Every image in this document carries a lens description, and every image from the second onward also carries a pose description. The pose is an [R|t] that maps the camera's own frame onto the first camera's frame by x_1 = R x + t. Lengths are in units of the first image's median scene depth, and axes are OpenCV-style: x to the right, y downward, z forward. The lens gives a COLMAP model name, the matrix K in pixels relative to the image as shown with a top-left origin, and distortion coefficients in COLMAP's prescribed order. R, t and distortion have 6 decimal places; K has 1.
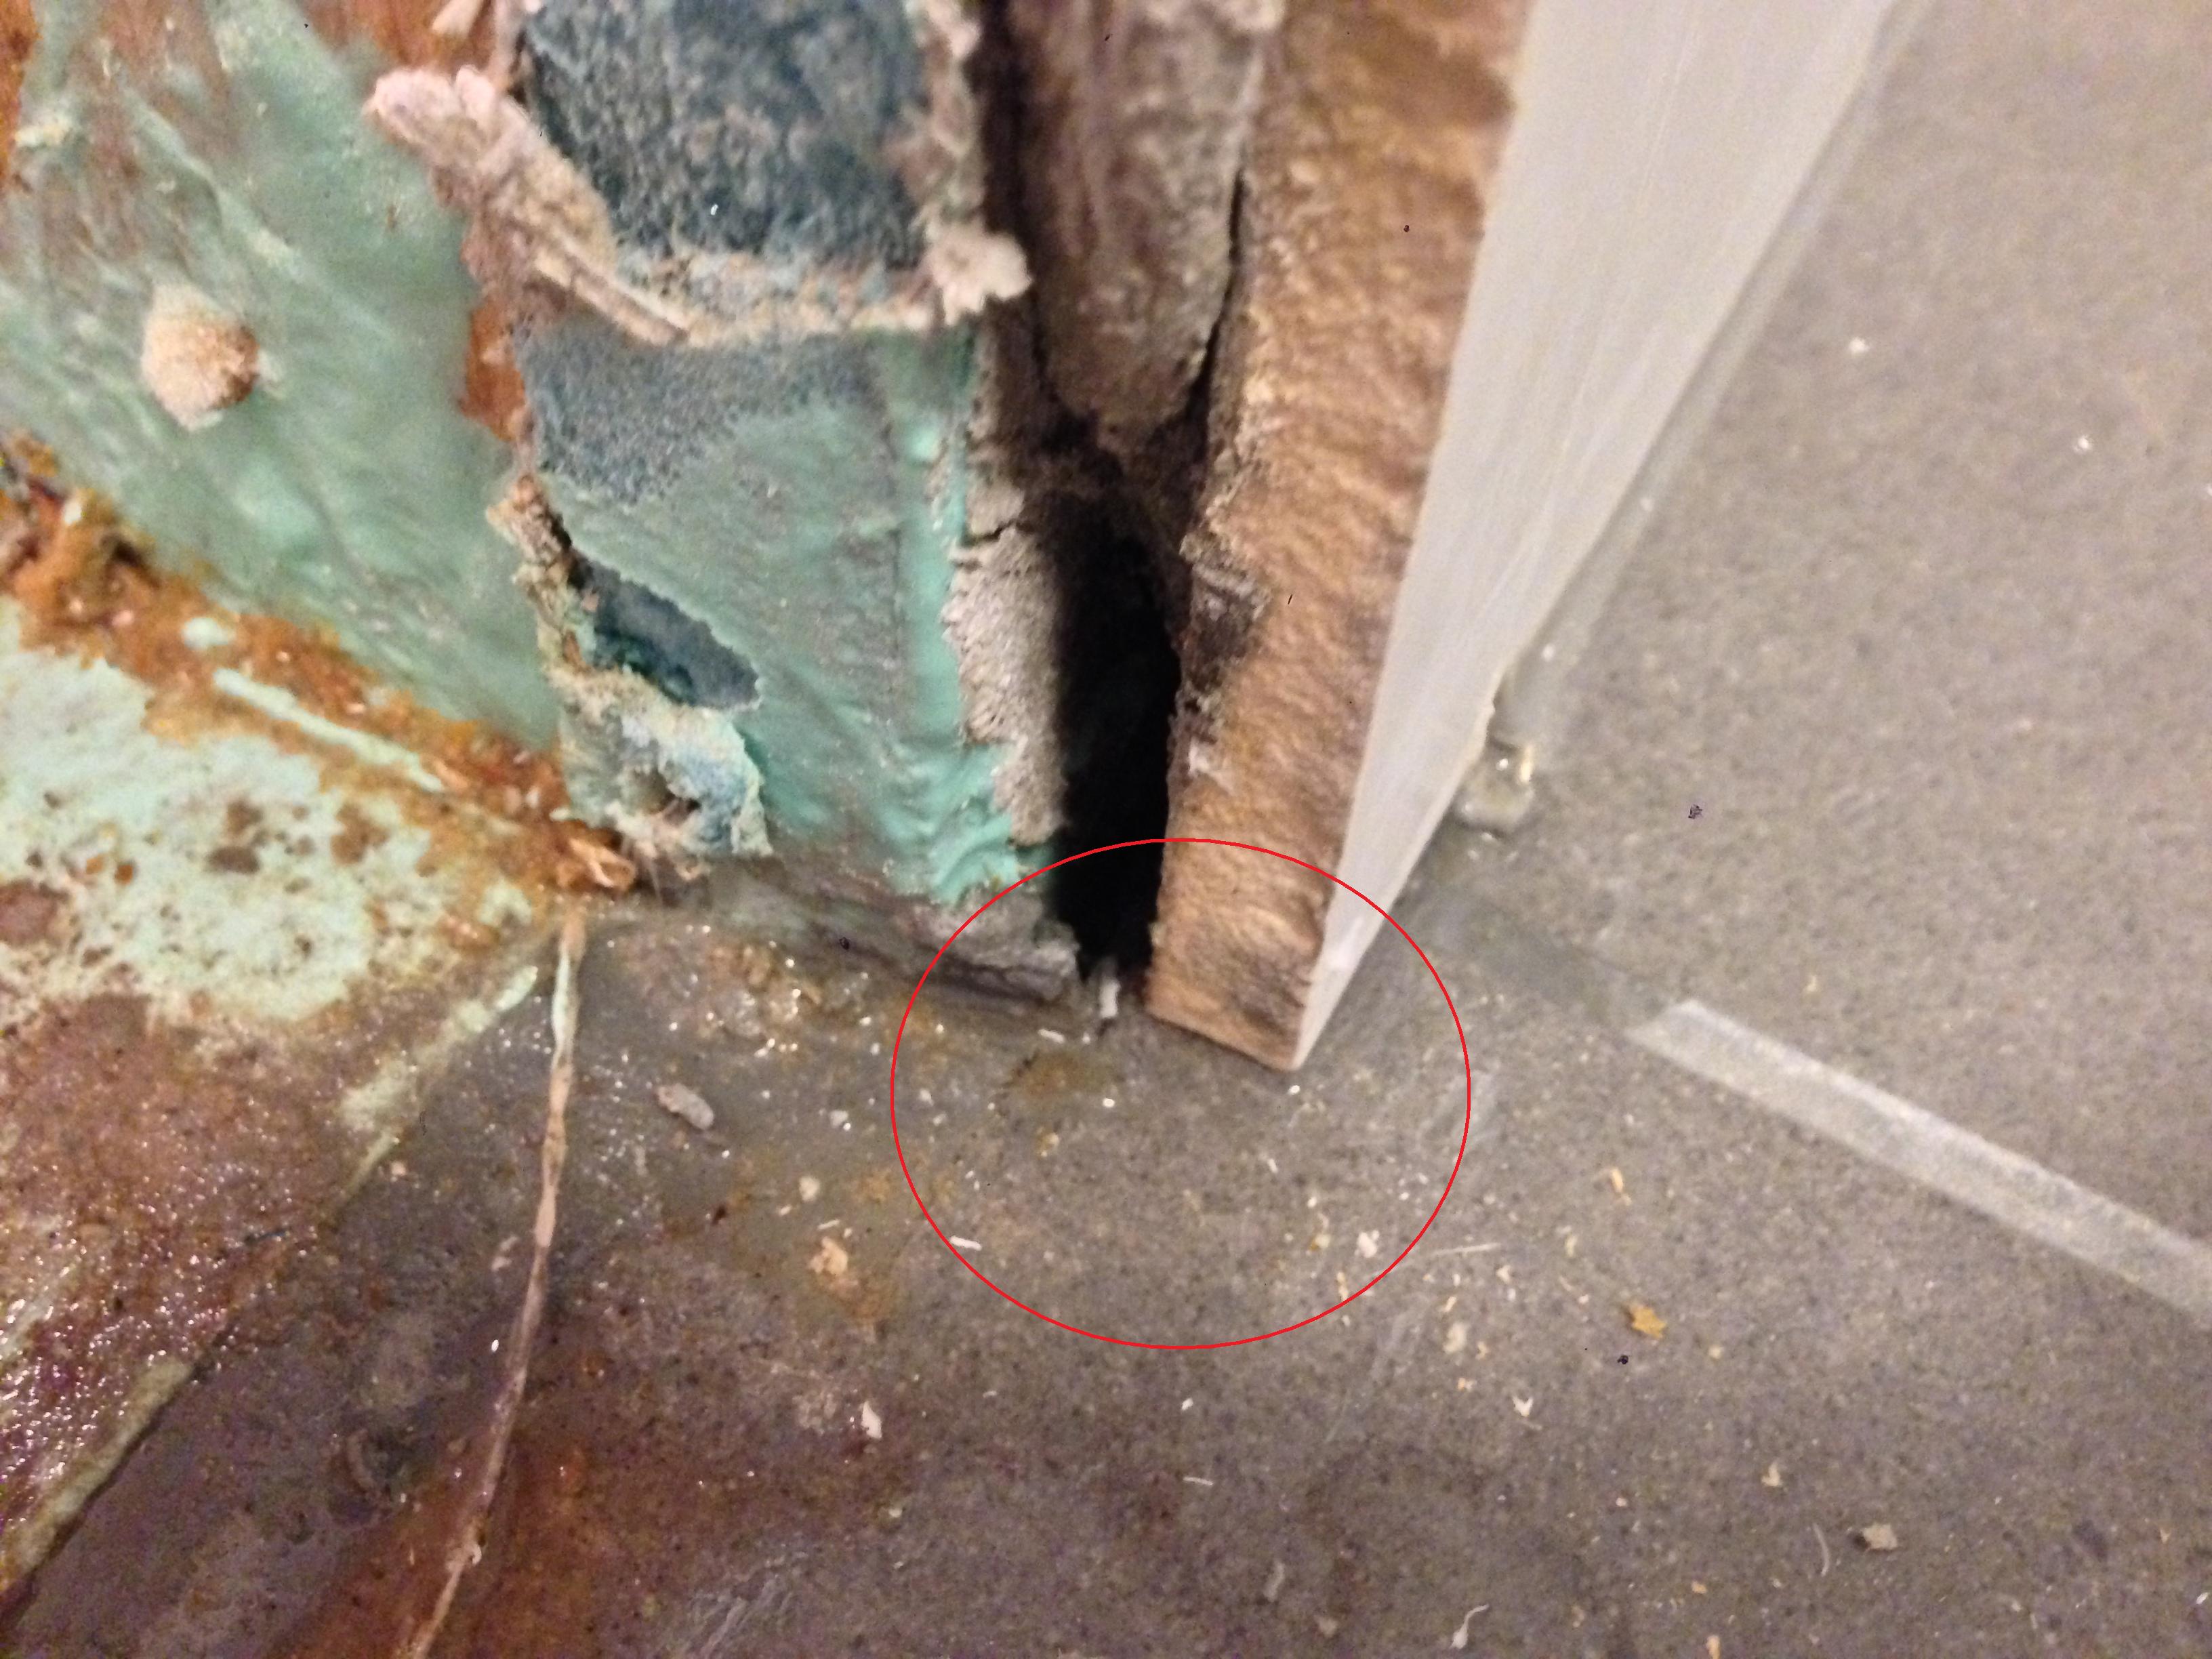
lens RADIAL K [[1951.0, 0, 1106.0], [0, 1951.0, 829.5], [0, 0, 1]] dist [0.023799, -0.000932]
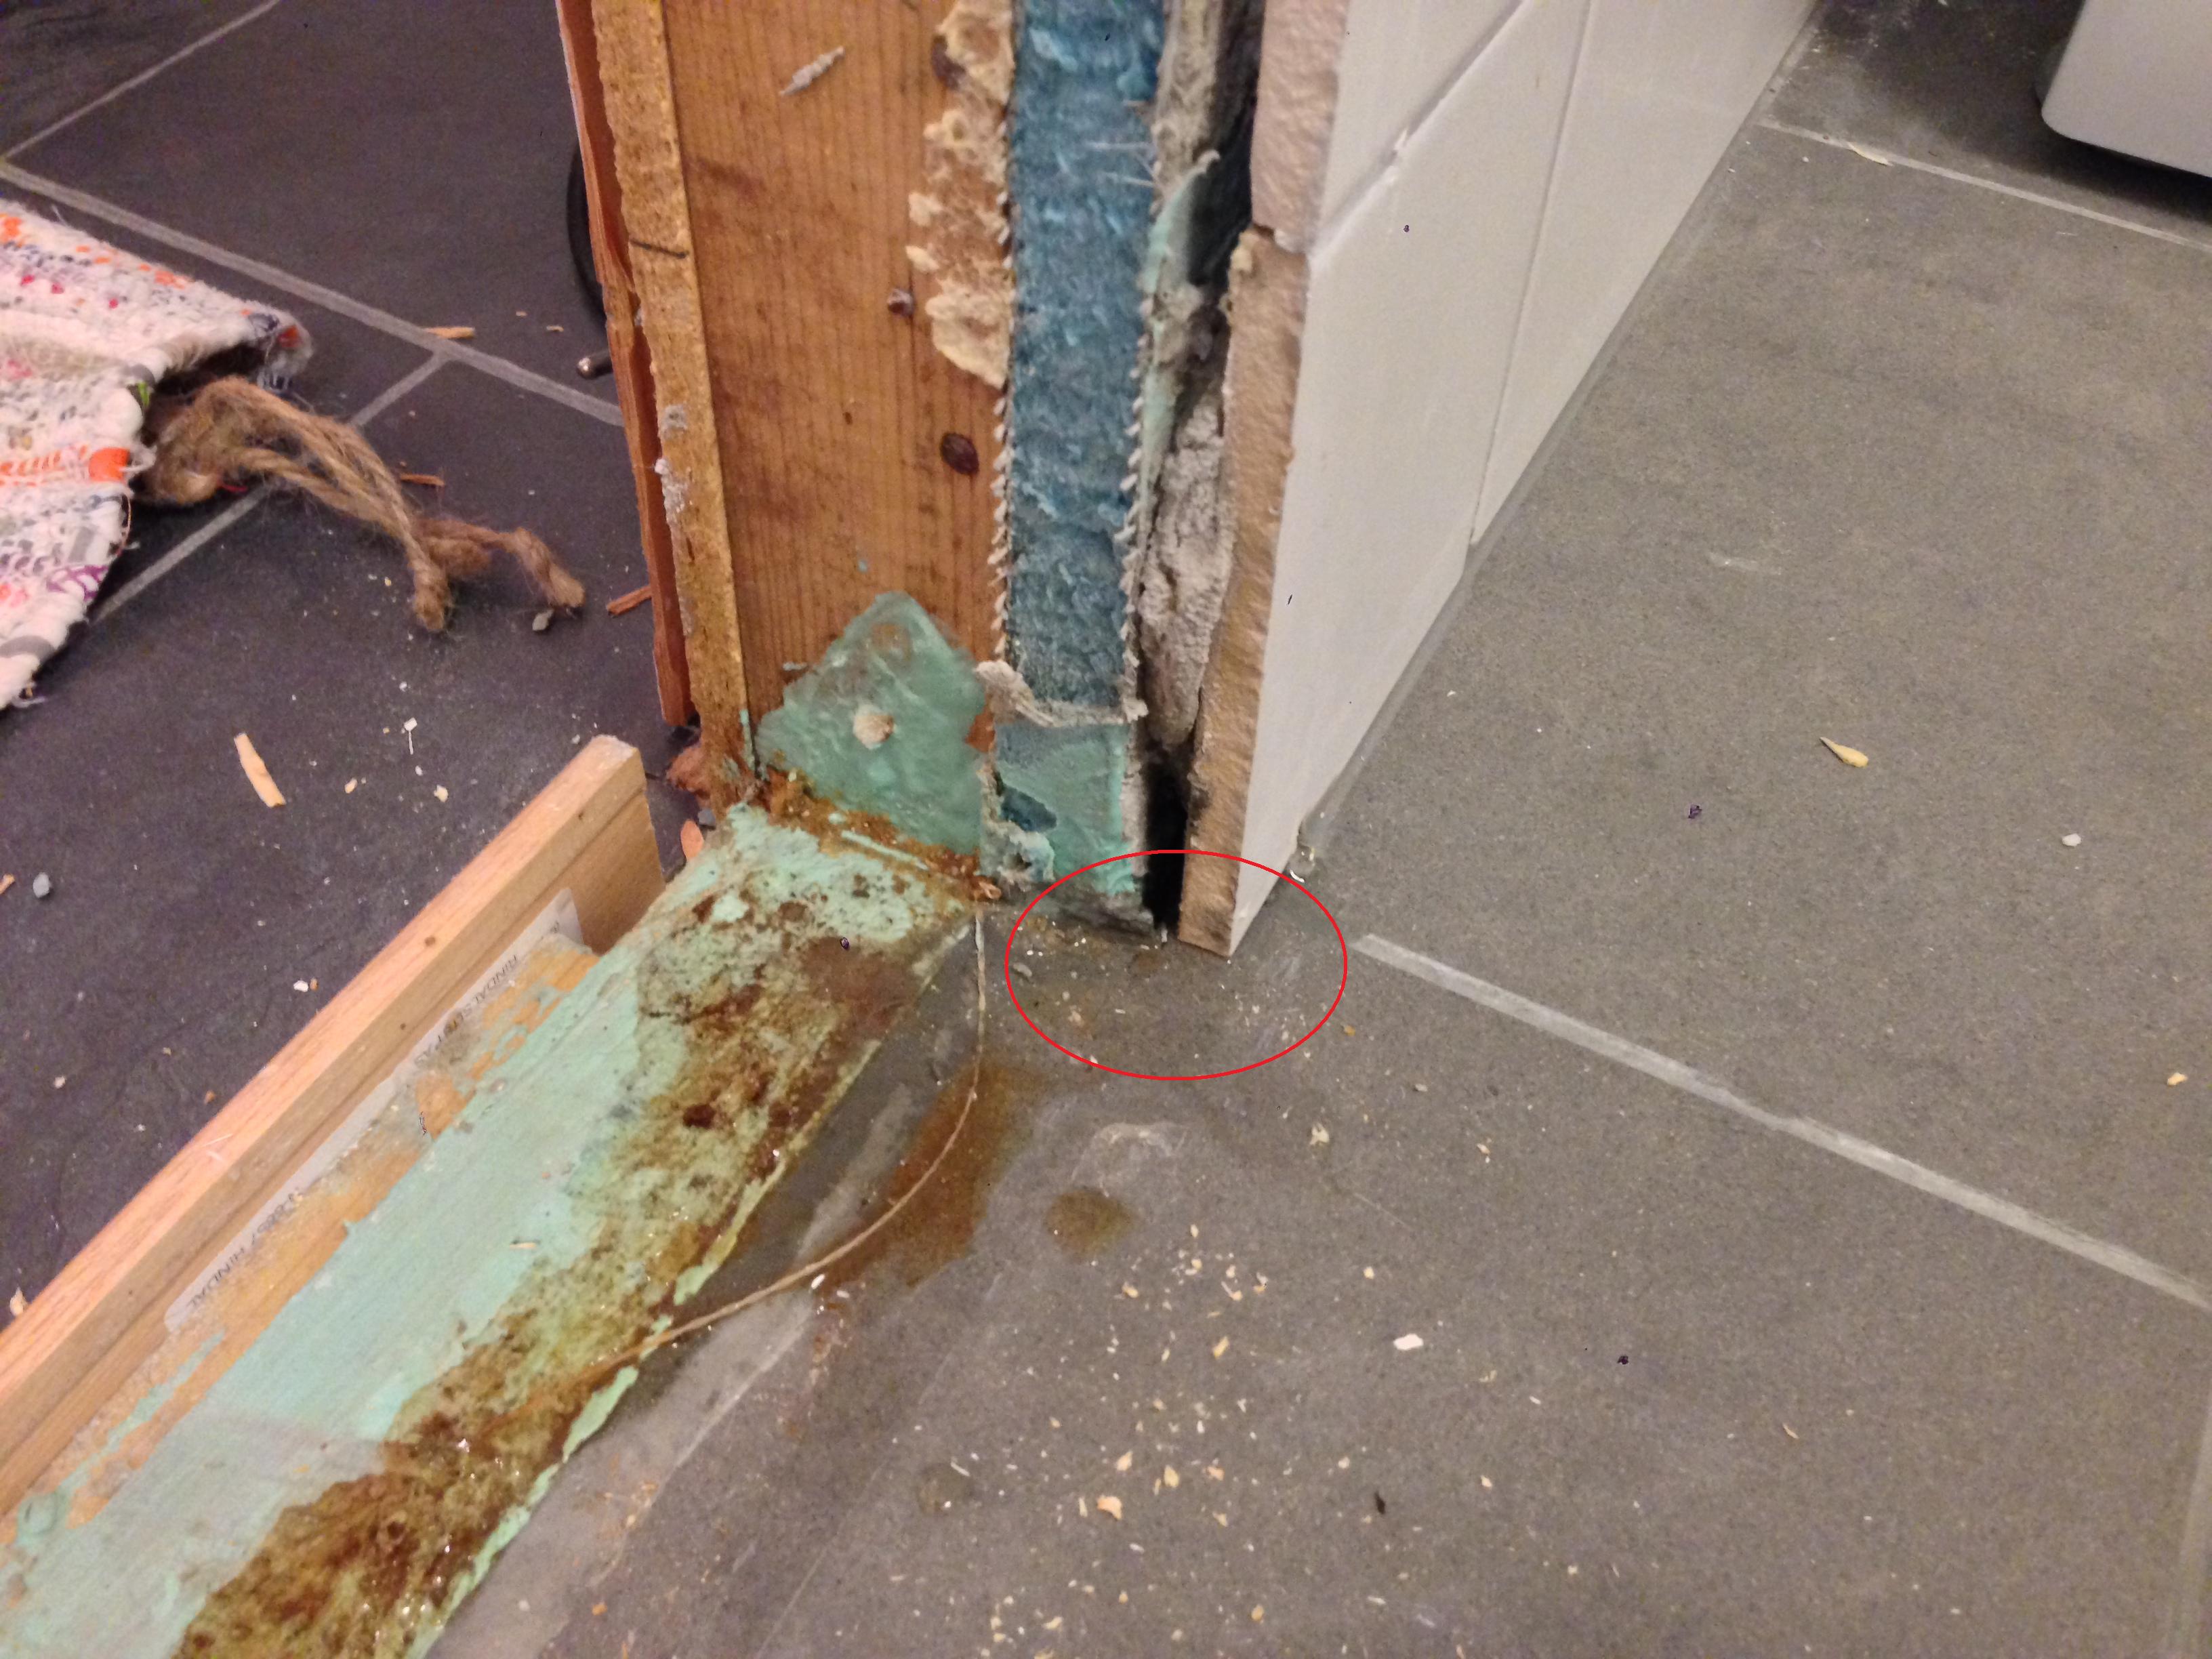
lens RADIAL K [[1951.0, 0, 1106.0], [0, 1951.0, 829.5], [0, 0, 1]] dist [0.023799, -0.000932]
pose [[0.999598, -0.025314, 0.012748, -0.122942], [0.026689, 0.992075, -0.122780, 0.298362], [-0.009539, 0.123071, 0.992352, -1.960954]]
